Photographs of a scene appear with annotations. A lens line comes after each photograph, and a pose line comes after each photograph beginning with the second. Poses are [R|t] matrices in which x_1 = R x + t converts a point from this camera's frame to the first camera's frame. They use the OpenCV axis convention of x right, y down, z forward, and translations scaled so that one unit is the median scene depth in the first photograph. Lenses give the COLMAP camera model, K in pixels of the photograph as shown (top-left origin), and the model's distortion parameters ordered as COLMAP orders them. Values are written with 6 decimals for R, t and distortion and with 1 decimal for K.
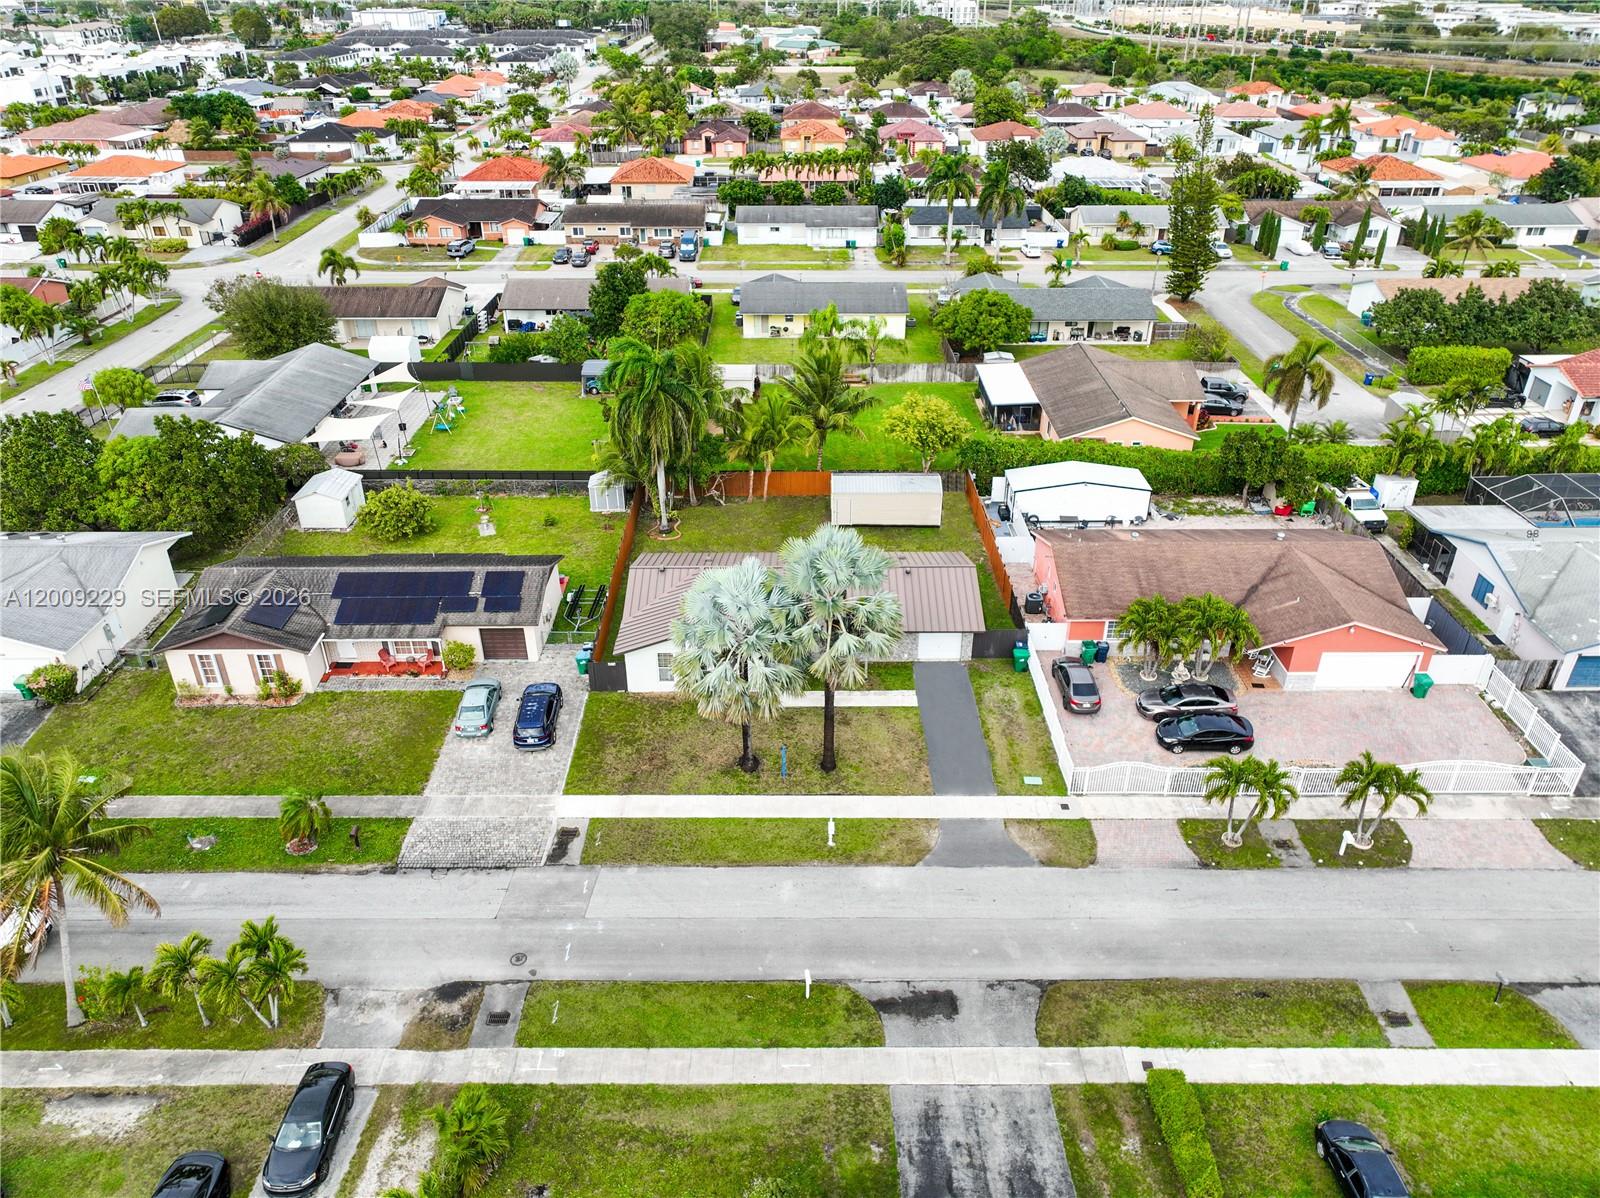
lens RADIAL K [[1134.0, 0, 796.7], [0, 1134.0, 590.5], [0, 0, 1]] dist [-0.010372, 0.023230]
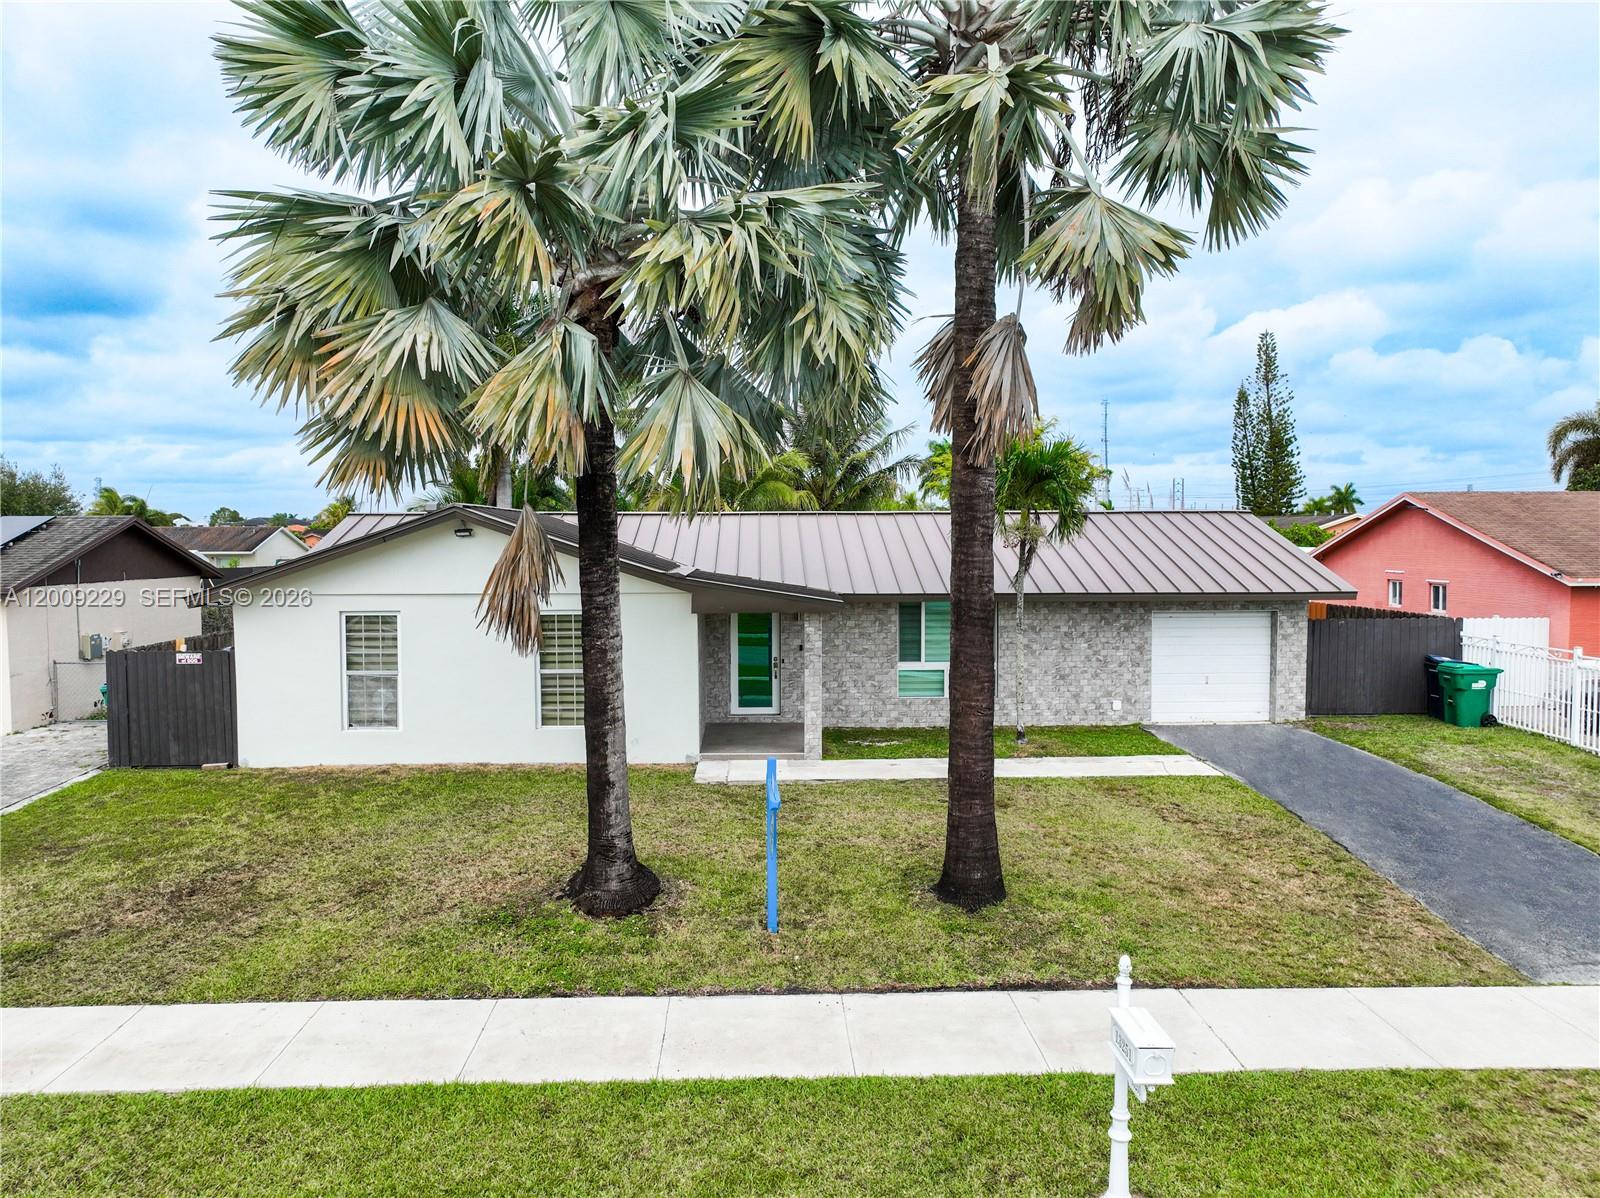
lens RADIAL K [[1134.0, 0, 799.4], [0, 1134.0, 597.7], [0, 0, 1]] dist [-0.010372, 0.023230]
pose [[0.999231, -0.003018, 0.039088, -0.014930], [0.019715, 0.900476, -0.434460, 0.209726], [-0.033886, 0.434896, 0.899843, 0.819359]]
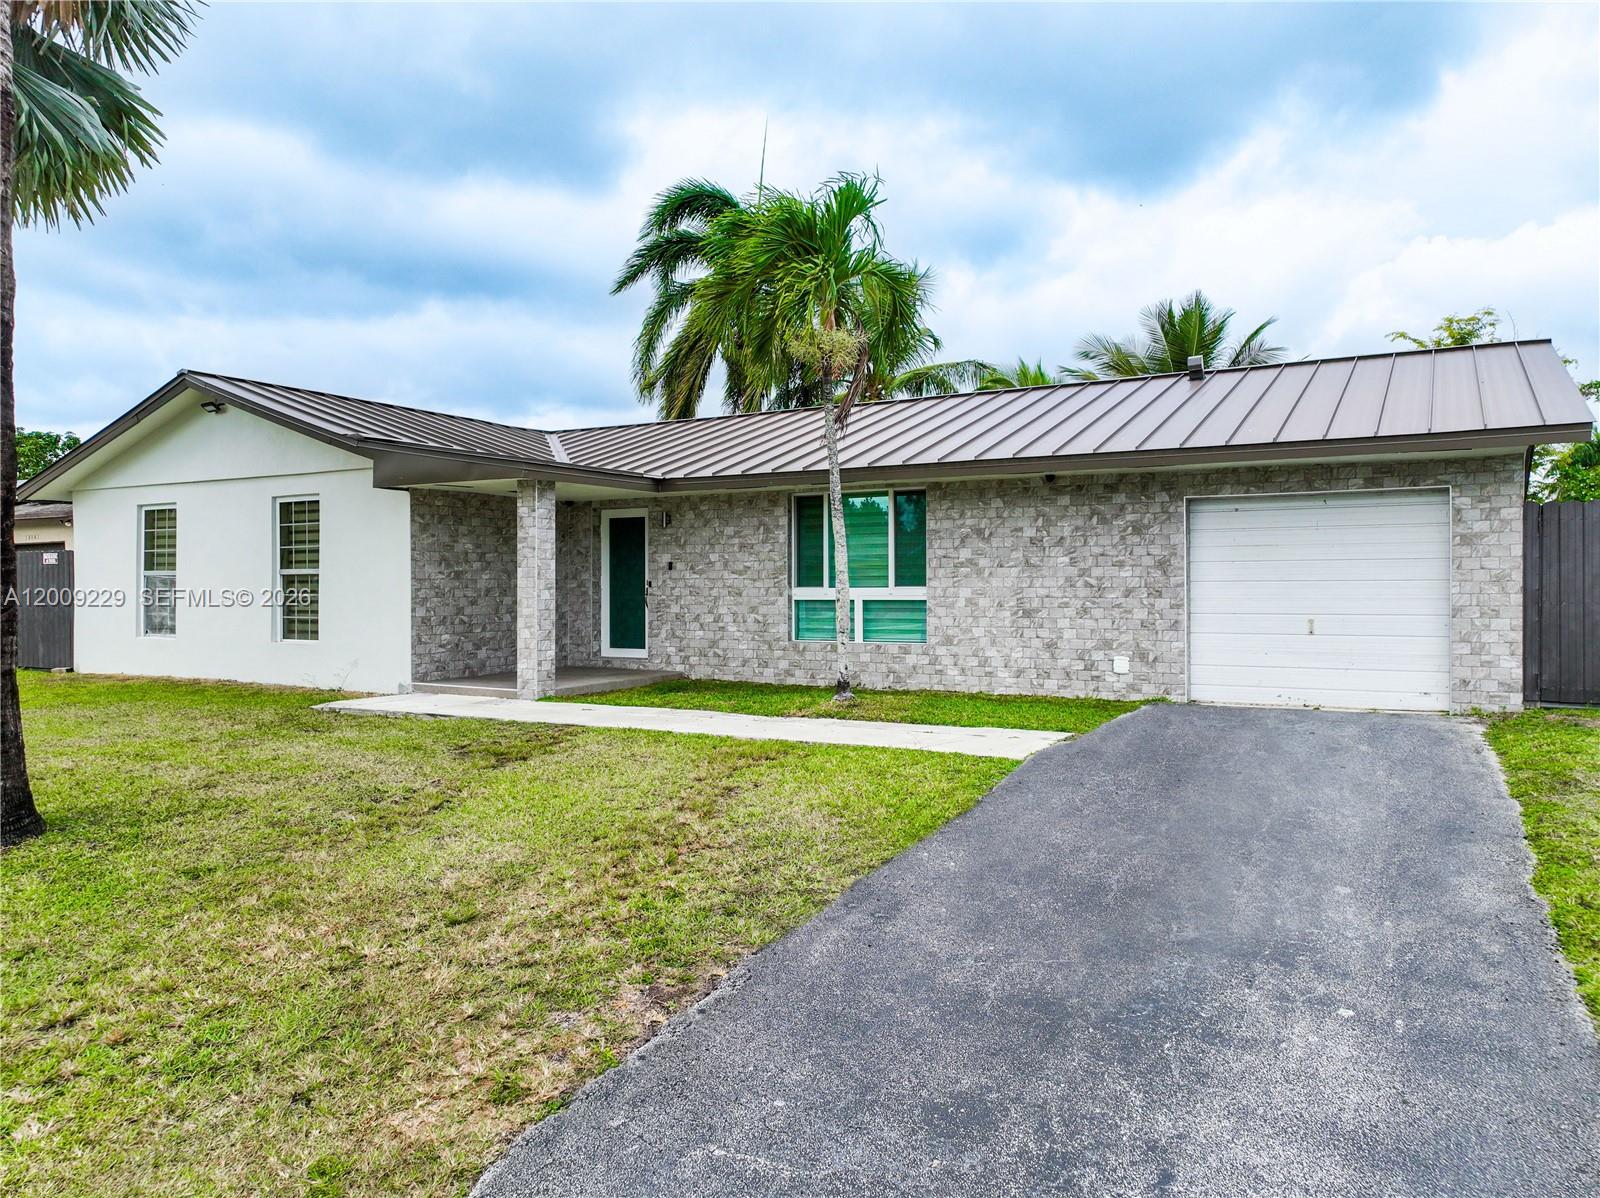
lens RADIAL K [[1134.0, 0, 797.1], [0, 1134.0, 587.1], [0, 0, 1]] dist [-0.010372, 0.023230]
pose [[0.868534, 0.000271, -0.495629, 0.173005], [-0.240299, 0.874836, -0.420617, 0.169243], [0.433480, 0.484420, 0.759890, 0.986859]]
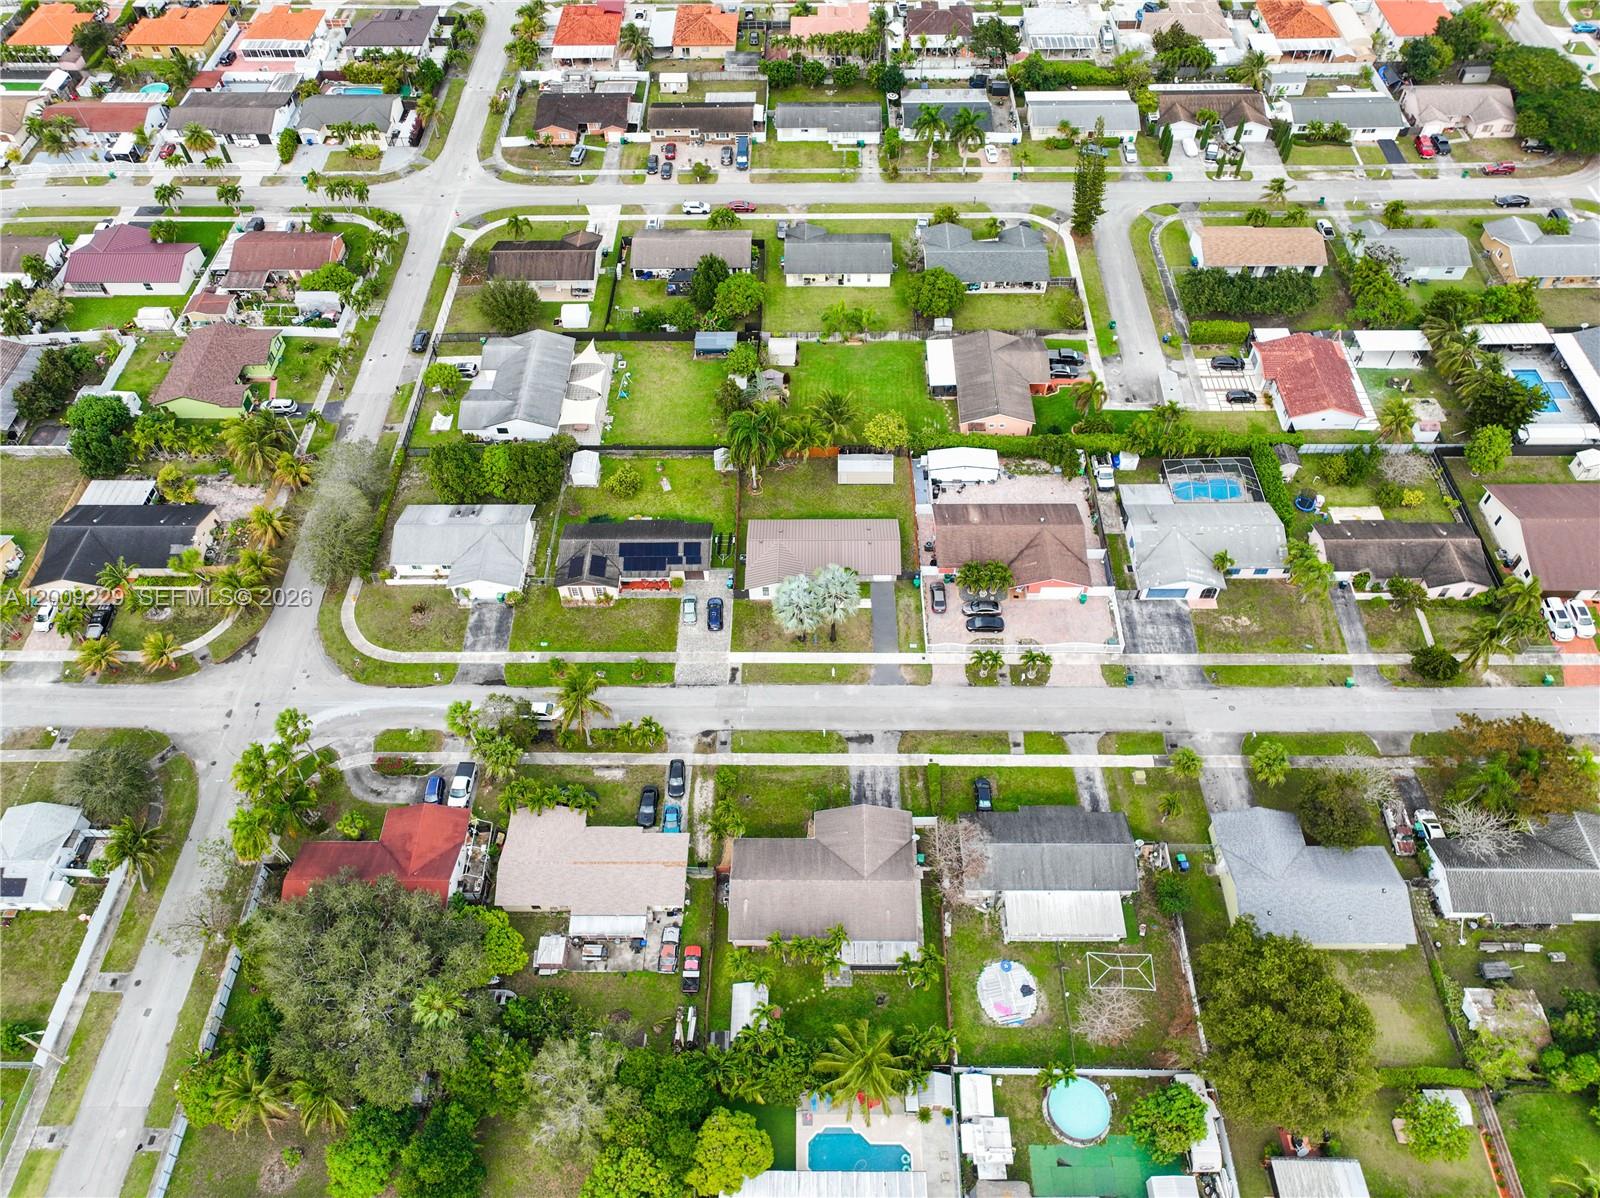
lens RADIAL K [[1134.0, 0, 790.8], [0, 1134.0, 603.1], [0, 0, 1]] dist [-0.010372, 0.023230]
pose [[0.999689, 0.001477, -0.024885, -0.003929], [0.008346, 0.920801, 0.389942, -0.959232], [0.023490, -0.390029, 0.920503, -1.377628]]
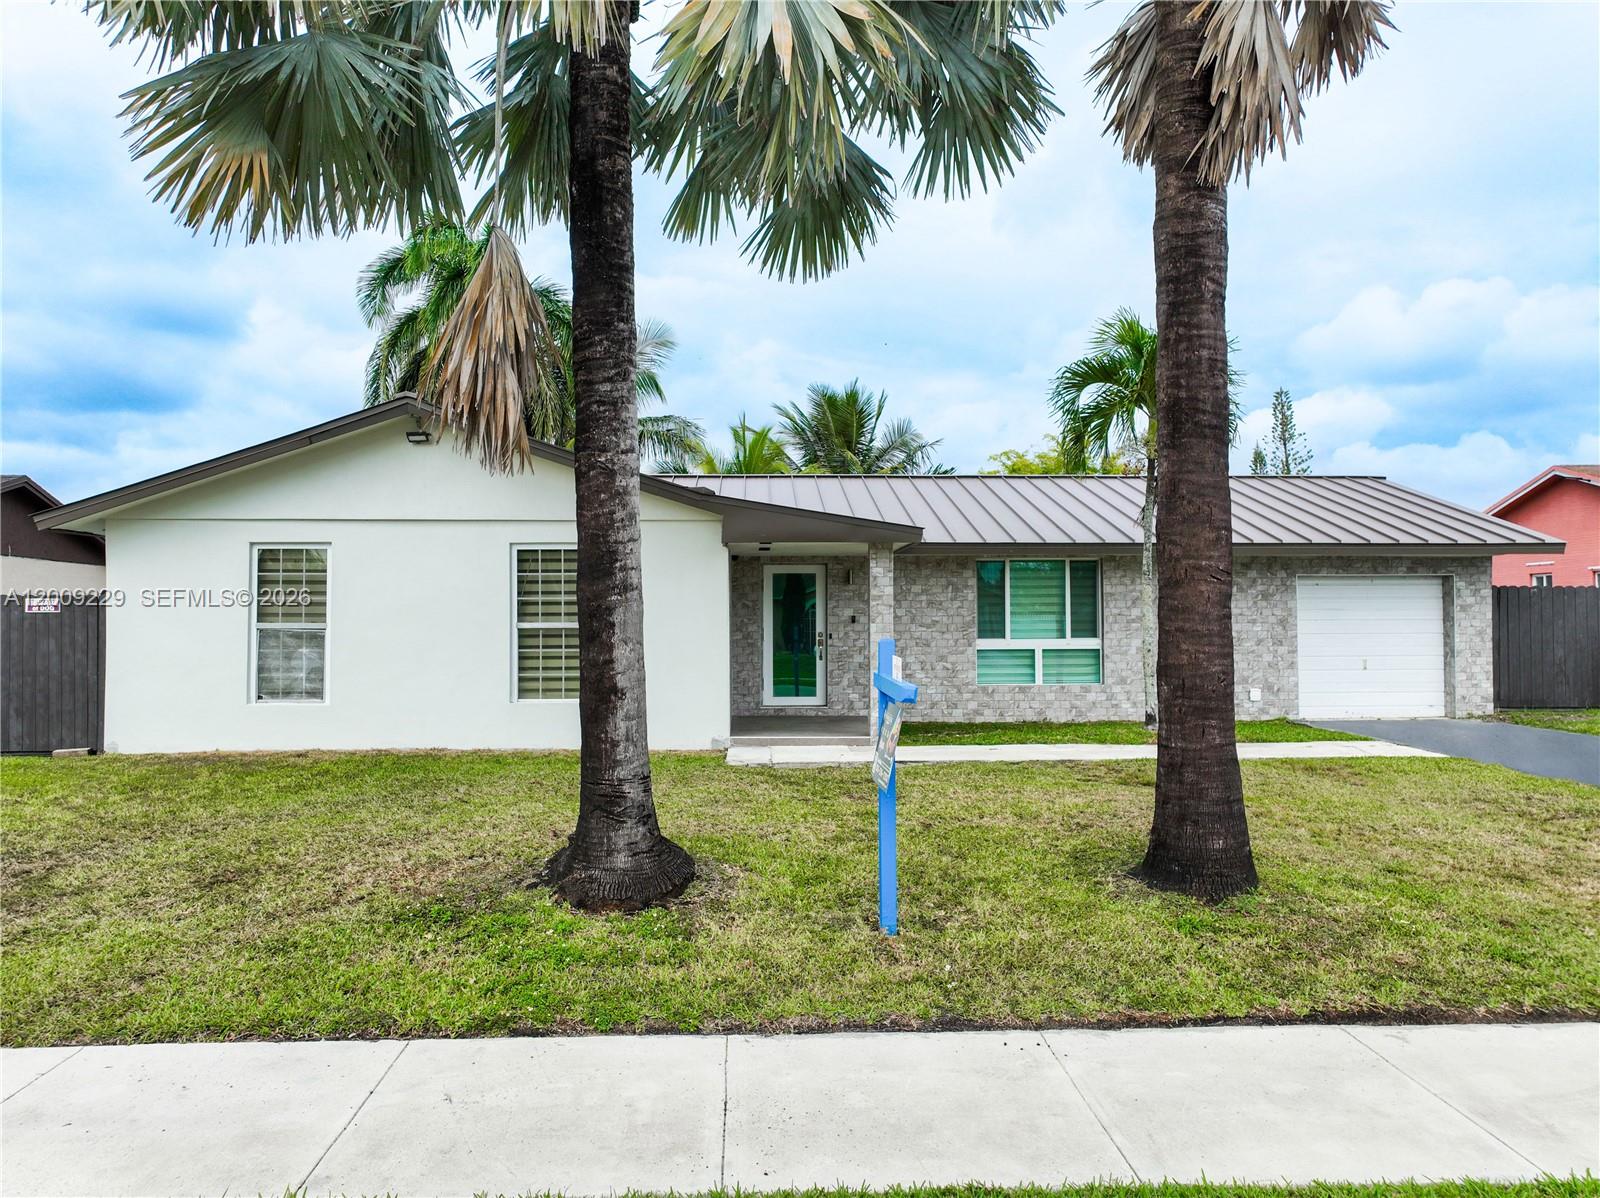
lens RADIAL K [[1134.0, 0, 799.6], [0, 1134.0, 601.4], [0, 0, 1]] dist [-0.010372, 0.023230]
pose [[0.998937, 0.000269, 0.046101, -0.028221], [0.022934, 0.864570, -0.501989, 0.204606], [-0.039992, 0.502513, 0.863644, 0.915103]]
